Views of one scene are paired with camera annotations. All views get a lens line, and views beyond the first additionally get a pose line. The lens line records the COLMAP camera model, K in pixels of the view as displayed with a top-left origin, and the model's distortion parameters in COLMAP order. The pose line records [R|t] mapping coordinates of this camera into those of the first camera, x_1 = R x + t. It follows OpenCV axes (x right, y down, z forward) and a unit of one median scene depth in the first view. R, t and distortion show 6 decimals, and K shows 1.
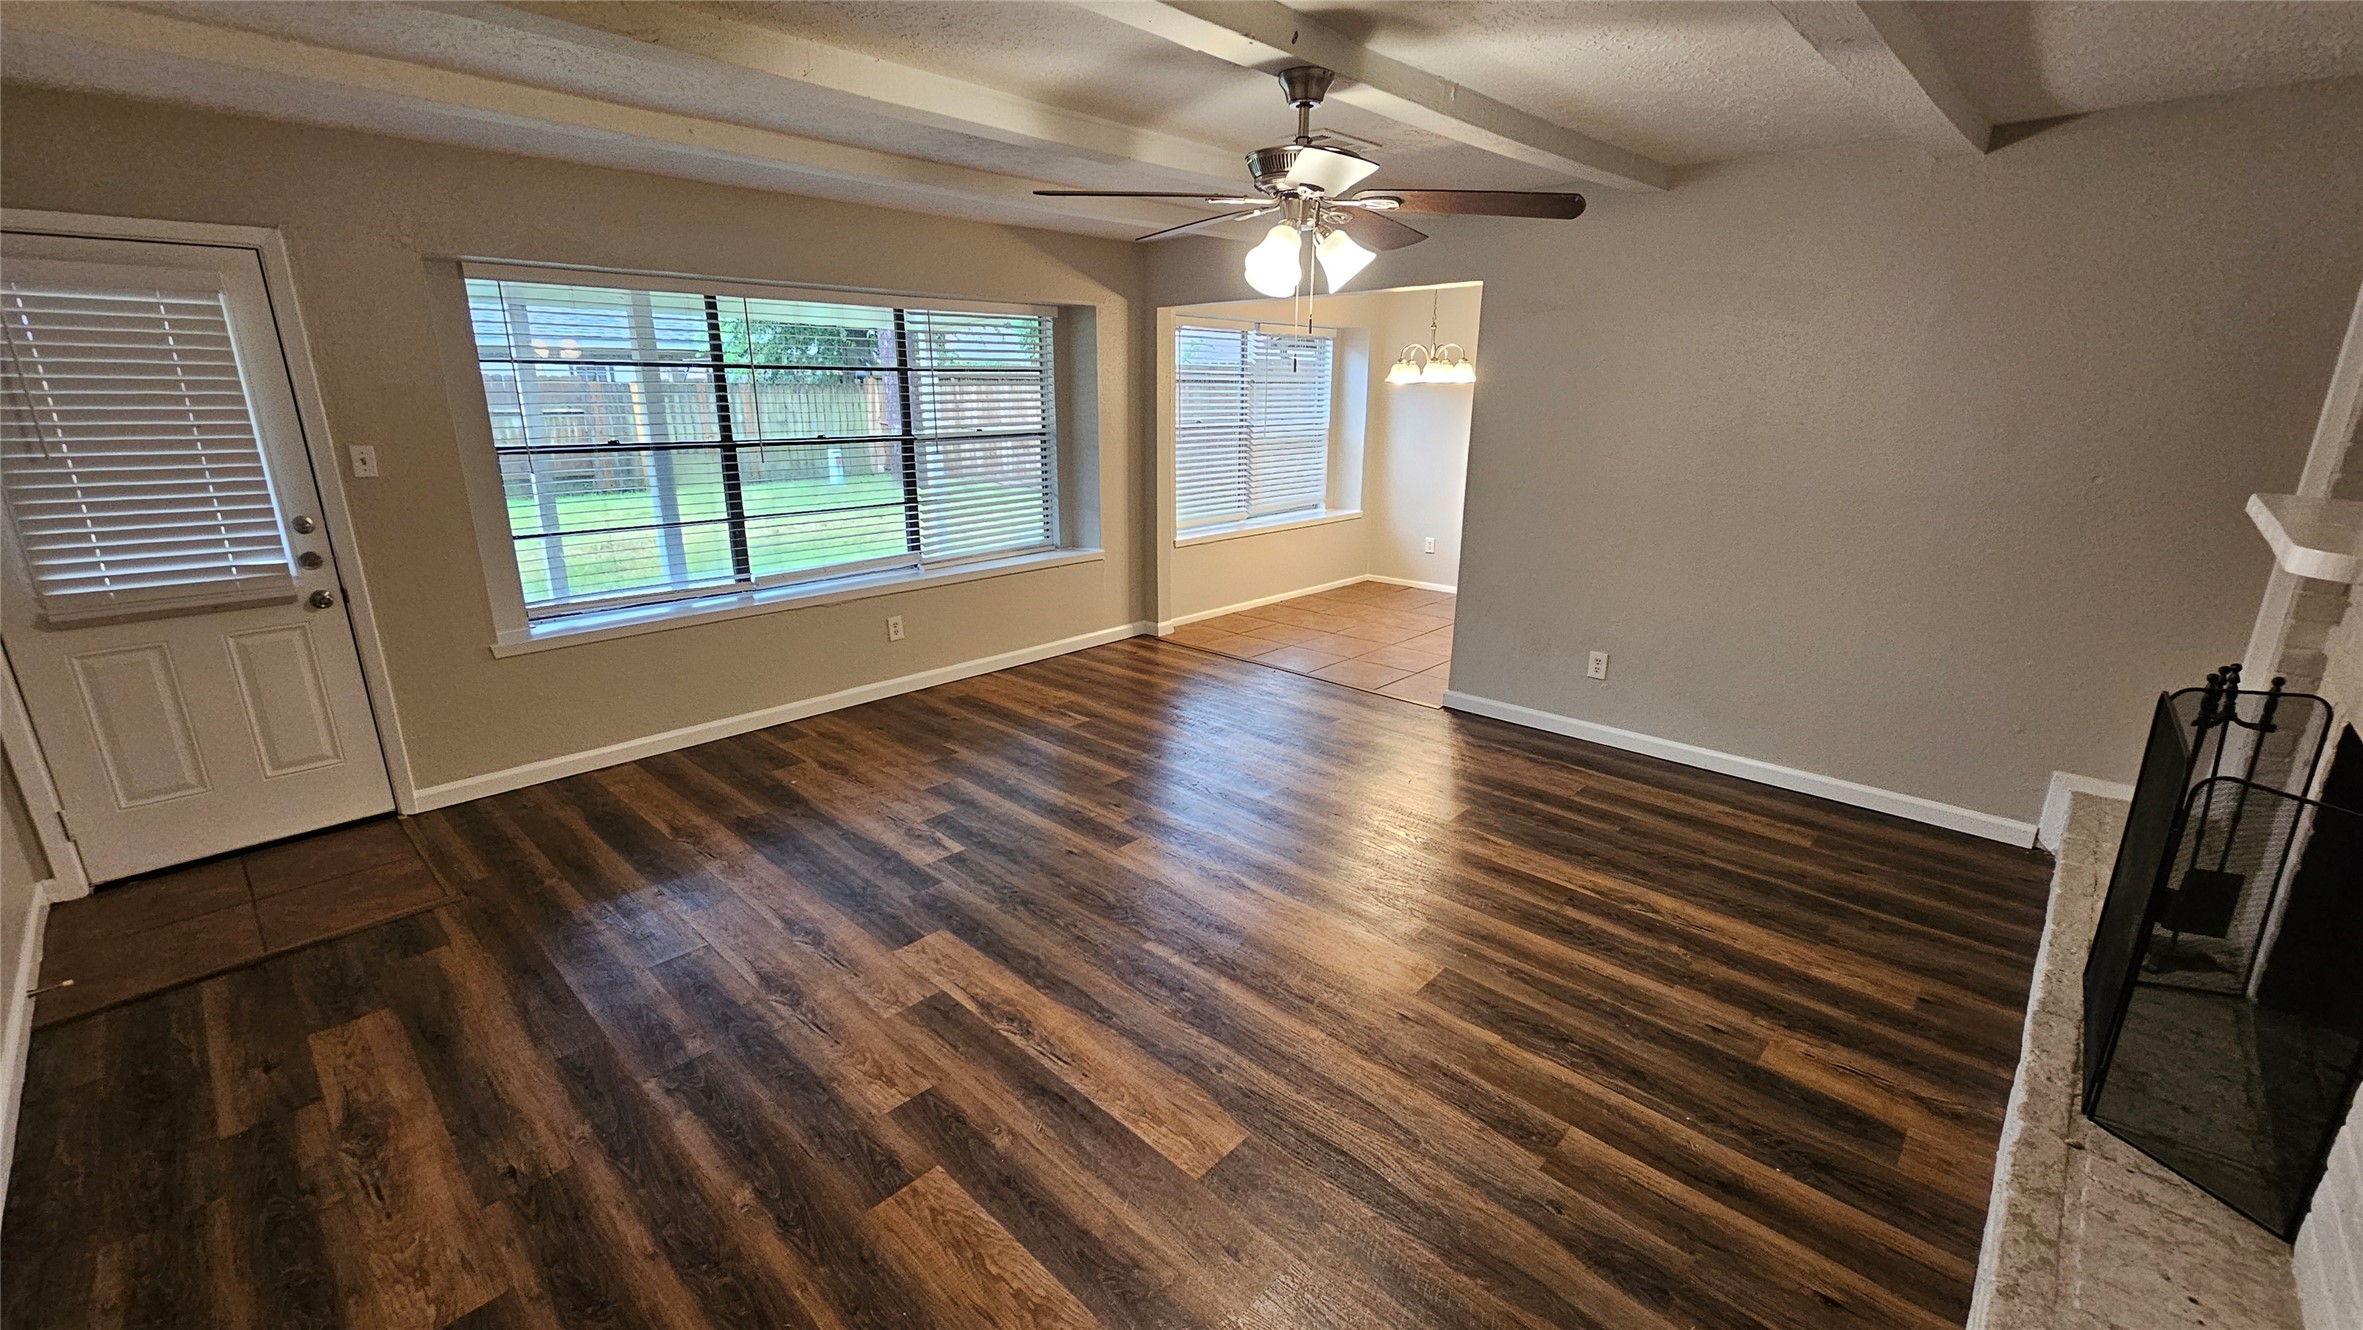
lens RADIAL K [[966.2, 0, 1175.3], [0, 966.2, 659.2], [0, 0, 1]] dist [0.000314, 0.000192]
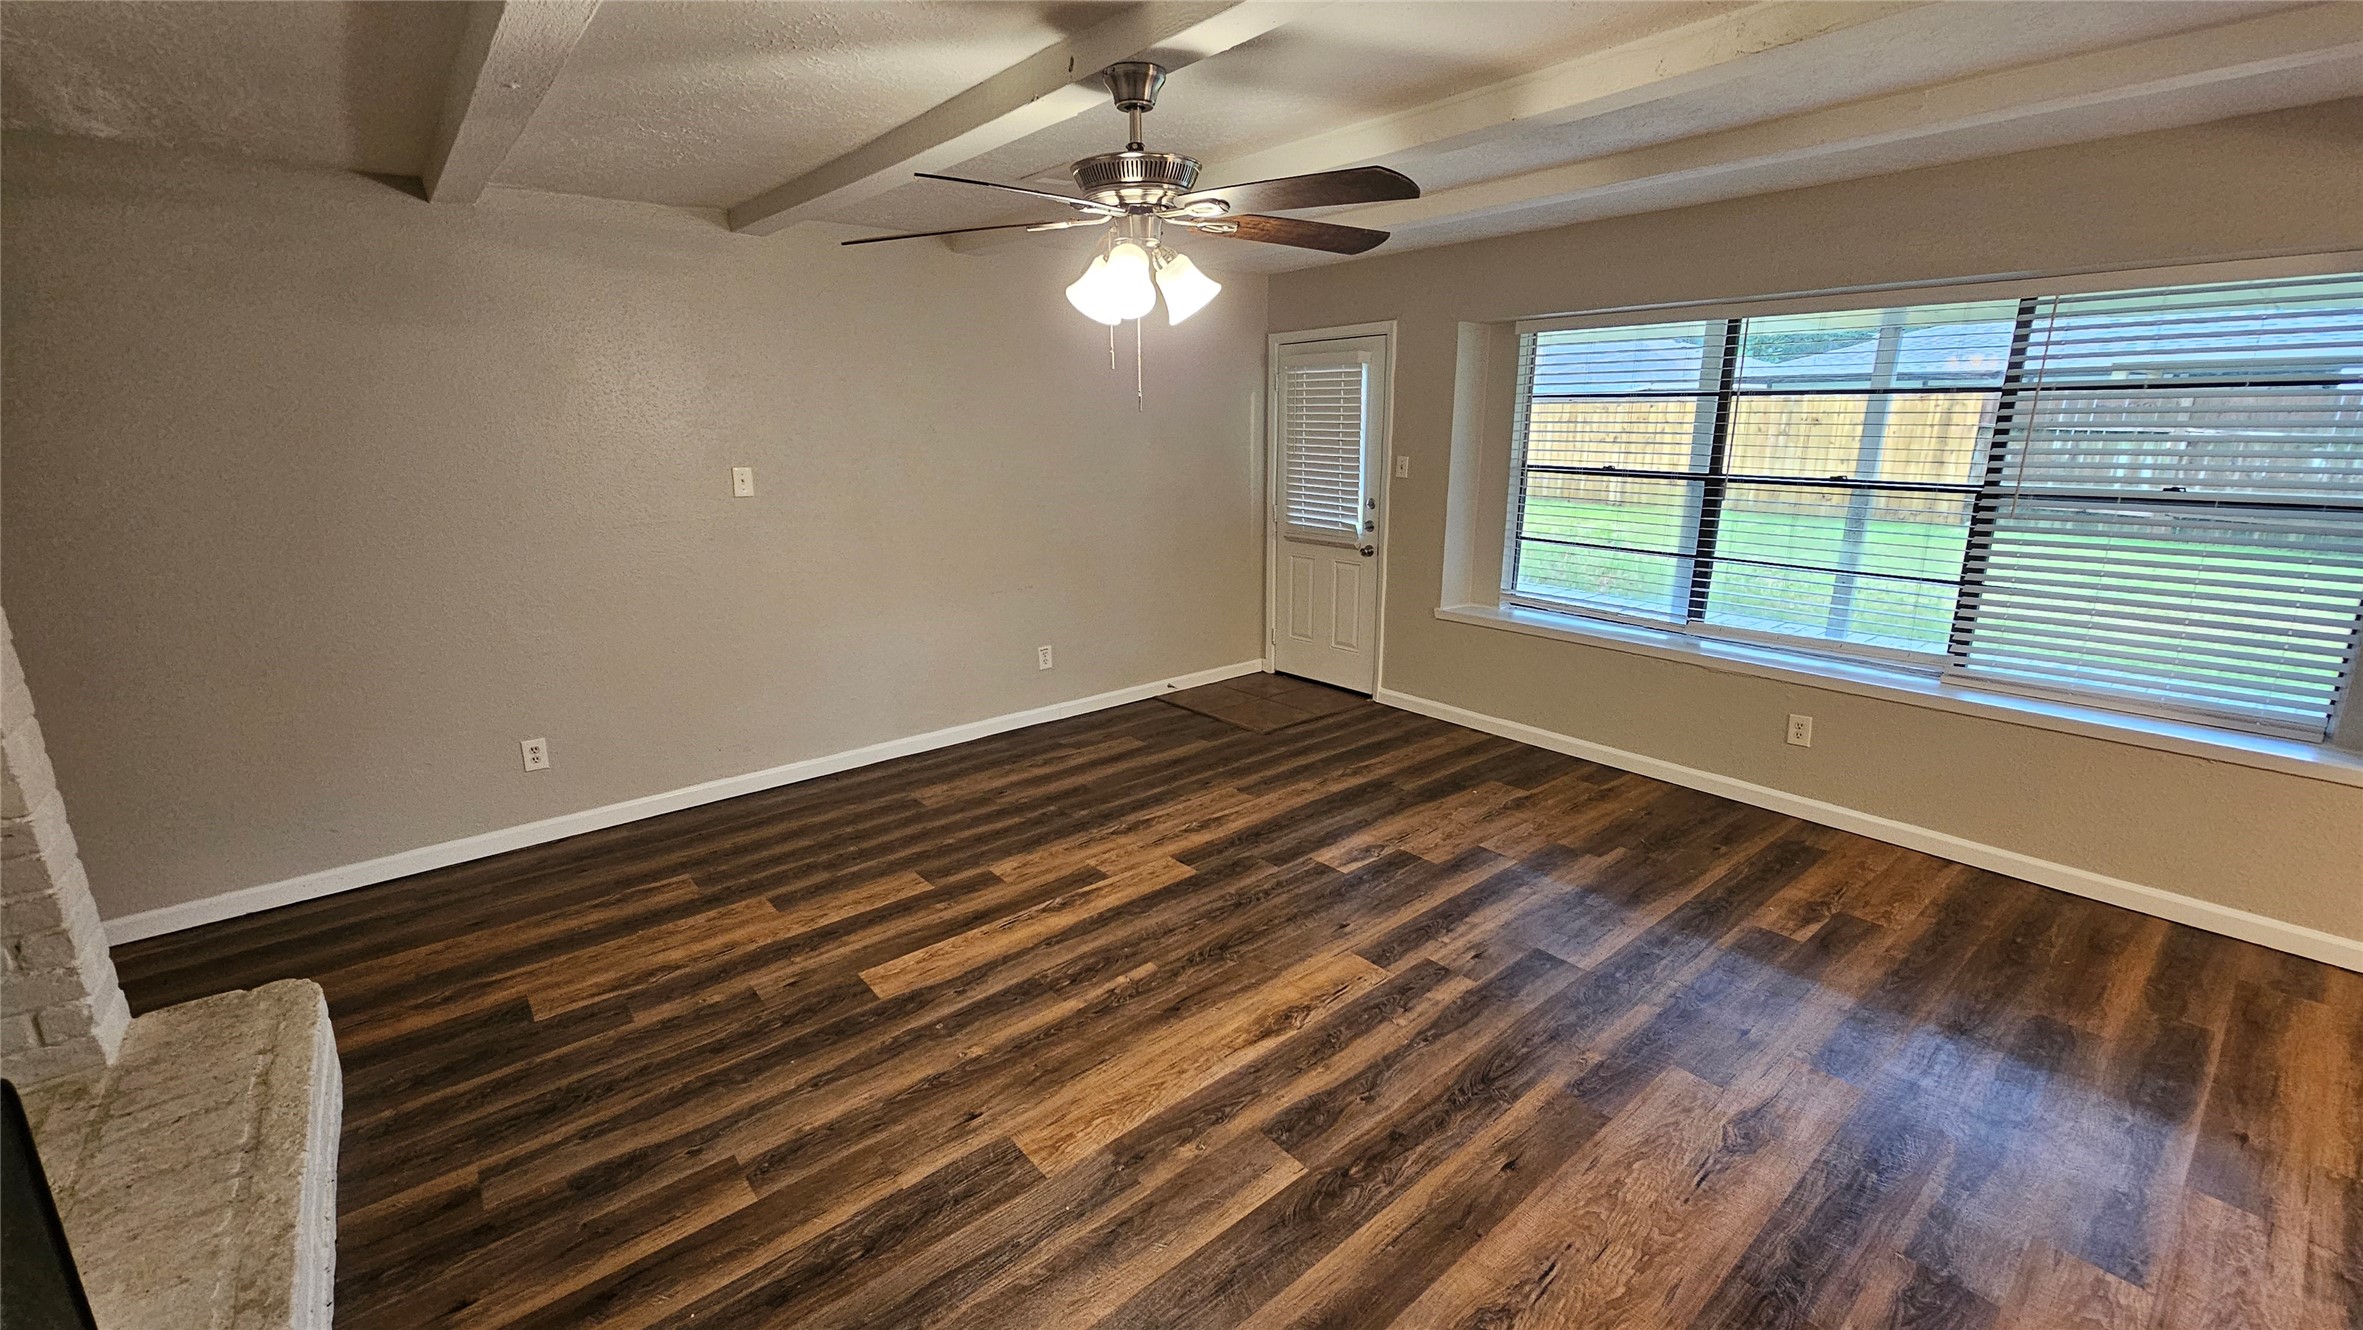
lens RADIAL K [[966.2, 0, 1176.8], [0, 966.2, 659.6], [0, 0, 1]] dist [0.000314, 0.000192]
pose [[-0.115097, 0.245736, -0.962479, 0.790517], [-0.261127, 0.927357, 0.267995, -0.259545], [0.958418, 0.282175, -0.042568, 0.883032]]
